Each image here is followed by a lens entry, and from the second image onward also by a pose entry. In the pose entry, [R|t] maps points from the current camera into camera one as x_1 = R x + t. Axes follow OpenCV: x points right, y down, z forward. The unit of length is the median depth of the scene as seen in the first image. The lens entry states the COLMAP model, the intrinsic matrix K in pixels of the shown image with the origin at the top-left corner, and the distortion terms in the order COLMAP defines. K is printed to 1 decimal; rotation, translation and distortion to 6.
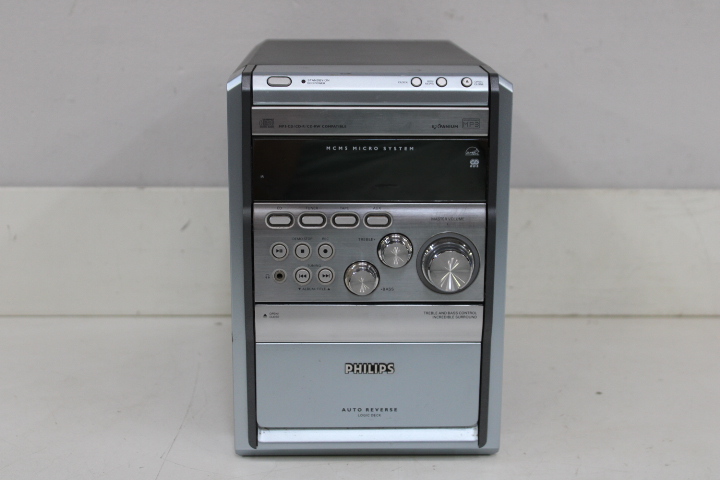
lens RADIAL K [[1120.1, 0, 361.3], [0, 1120.1, 236.6], [0, 0, 1]] dist [-0.015630, 0.000000]
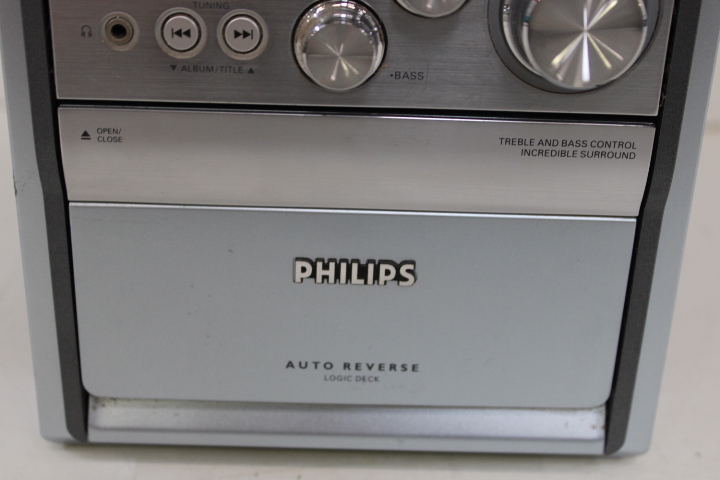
lens RADIAL K [[1120.1, 0, 352.1], [0, 1120.1, 235.4], [0, 0, 1]] dist [-0.015630, 0.000000]
pose [[0.999246, 0.034493, -0.017825, 0.013617], [-0.030451, 0.981044, 0.191378, 0.028596], [0.024088, -0.190690, 0.981355, 0.628356]]
